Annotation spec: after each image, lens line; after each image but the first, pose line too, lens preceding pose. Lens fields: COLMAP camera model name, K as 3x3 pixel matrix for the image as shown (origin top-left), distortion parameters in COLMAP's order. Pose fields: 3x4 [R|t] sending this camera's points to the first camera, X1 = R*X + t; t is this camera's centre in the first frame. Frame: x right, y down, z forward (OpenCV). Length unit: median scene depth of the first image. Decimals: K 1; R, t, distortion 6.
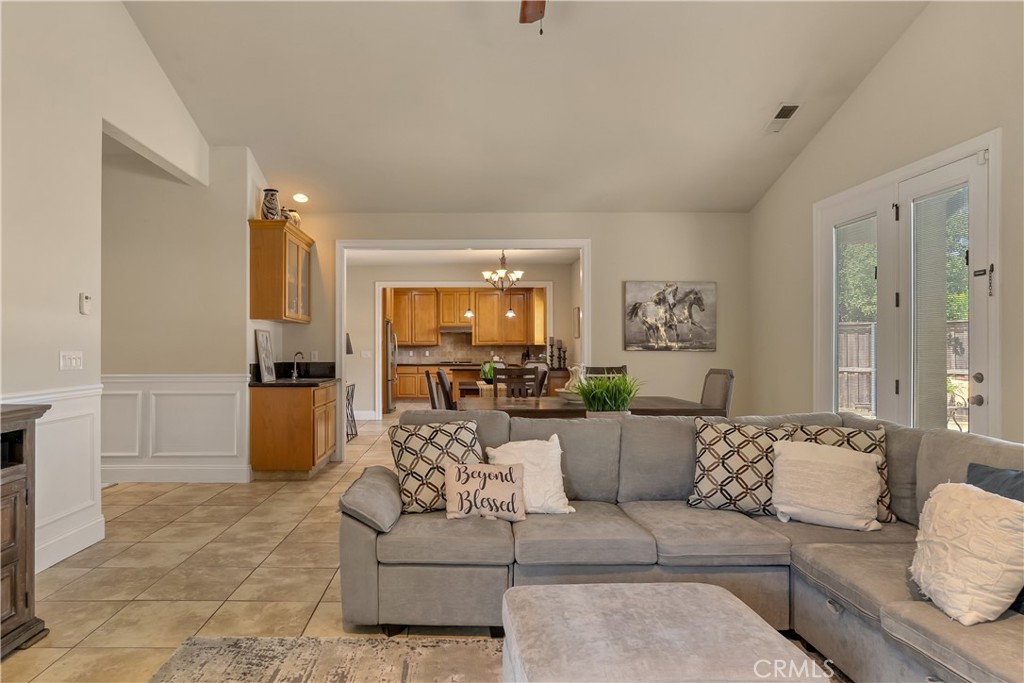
lens RADIAL K [[606.5, 0, 458.4], [0, 606.5, 345.9], [0, 0, 1]] dist [-0.020320, -0.001677]
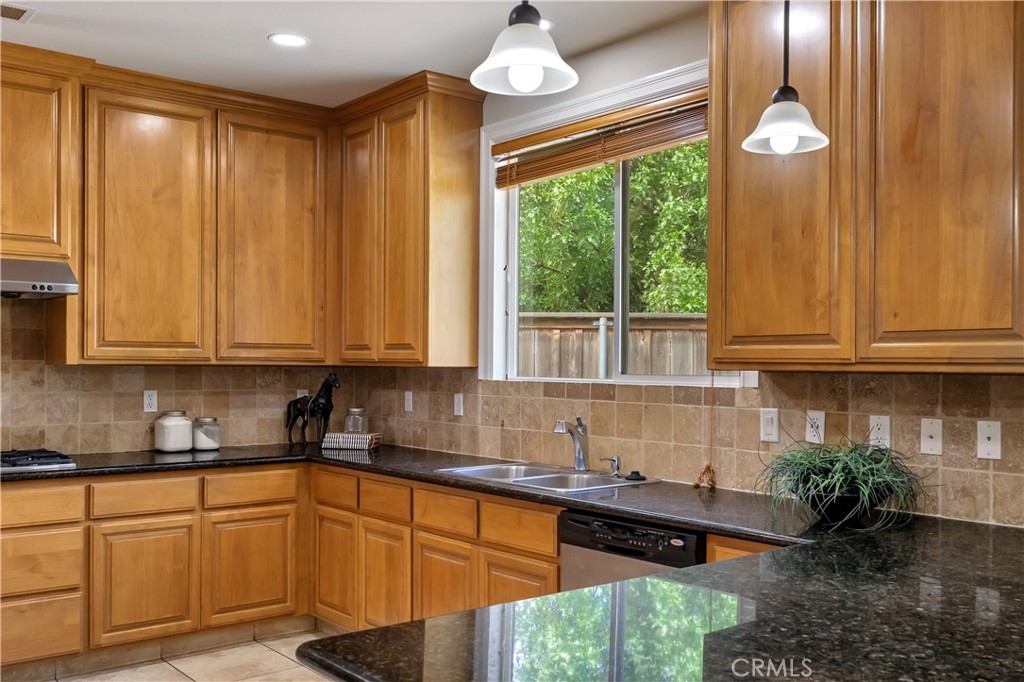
lens RADIAL K [[950.7, 0, 504.7], [0, 950.7, 365.5], [0, 0, 1]] dist [0.010347, 0.000000]
pose [[0.770715, 0.004957, 0.637161, -0.135404], [-0.012985, 0.999884, 0.007928, -0.010515], [-0.637048, -0.014383, 0.770690, 1.502792]]
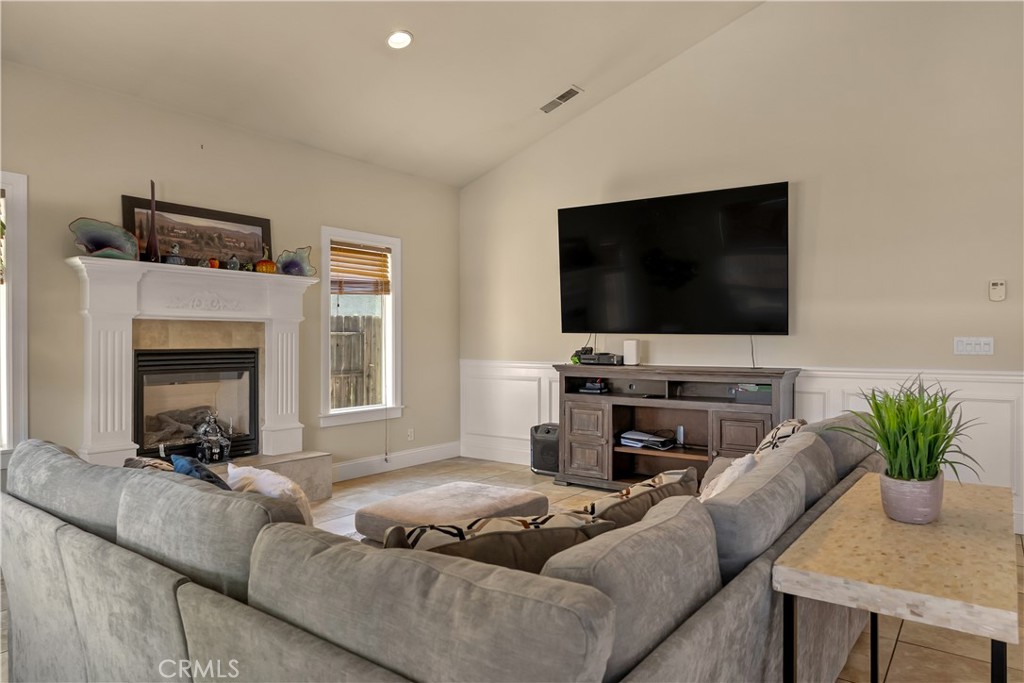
lens RADIAL K [[654.0, 0, 511.5], [0, 654.0, 340.9], [0, 0, 1]] dist [-0.001011, 0.001705]
pose [[-0.589408, 0.002570, -0.807831, 0.415214], [0.001562, 0.999997, 0.002041, 0.006819], [0.807834, -0.000058, -0.589410, 0.547979]]
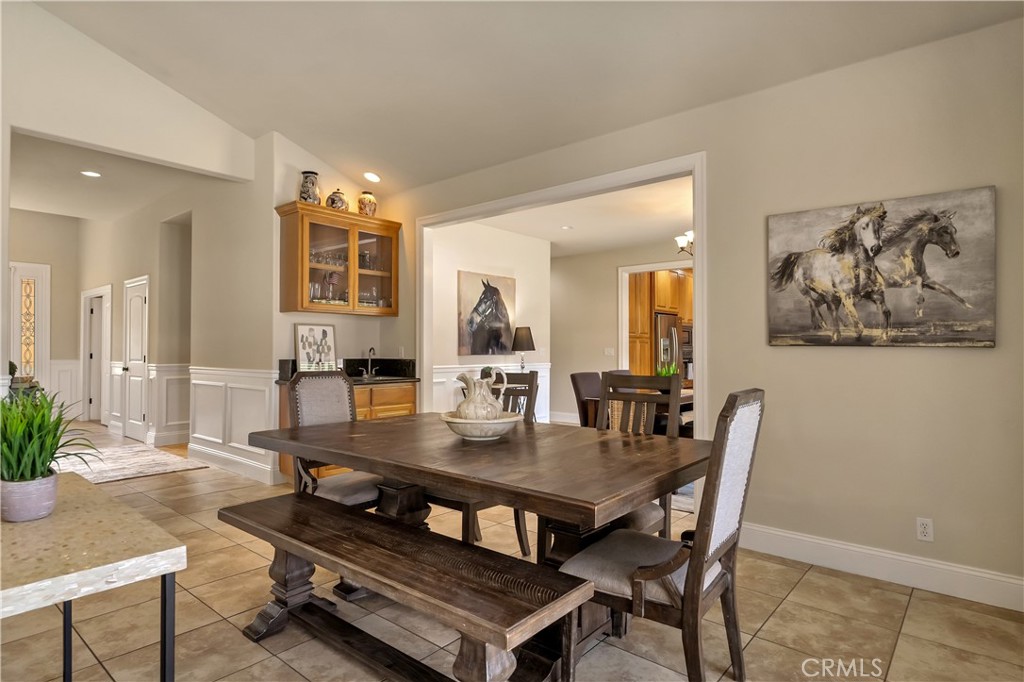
lens RADIAL K [[557.9, 0, 513.0], [0, 557.9, 341.7], [0, 0, 1]] dist [-0.008351, 0.000506]
pose [[0.764402, -0.005449, -0.644717, 0.419002], [0.002355, 0.999981, -0.005658, 0.006373], [0.644735, 0.002807, 0.764401, 0.481165]]
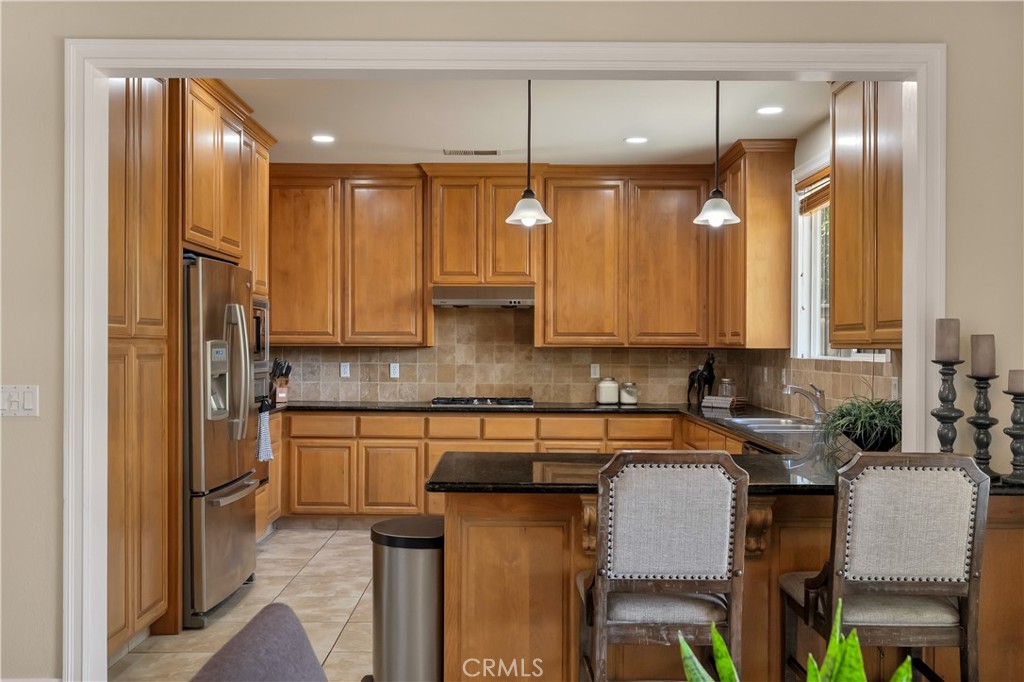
lens RADIAL K [[950.7, 0, 506.3], [0, 950.7, 346.1], [0, 0, 1]] dist [0.010347, 0.000000]
pose [[0.999978, 0.006487, 0.000977, 0.016265], [-0.006495, 0.999942, 0.008623, -0.012329], [-0.000921, -0.008629, 0.999962, 1.103087]]
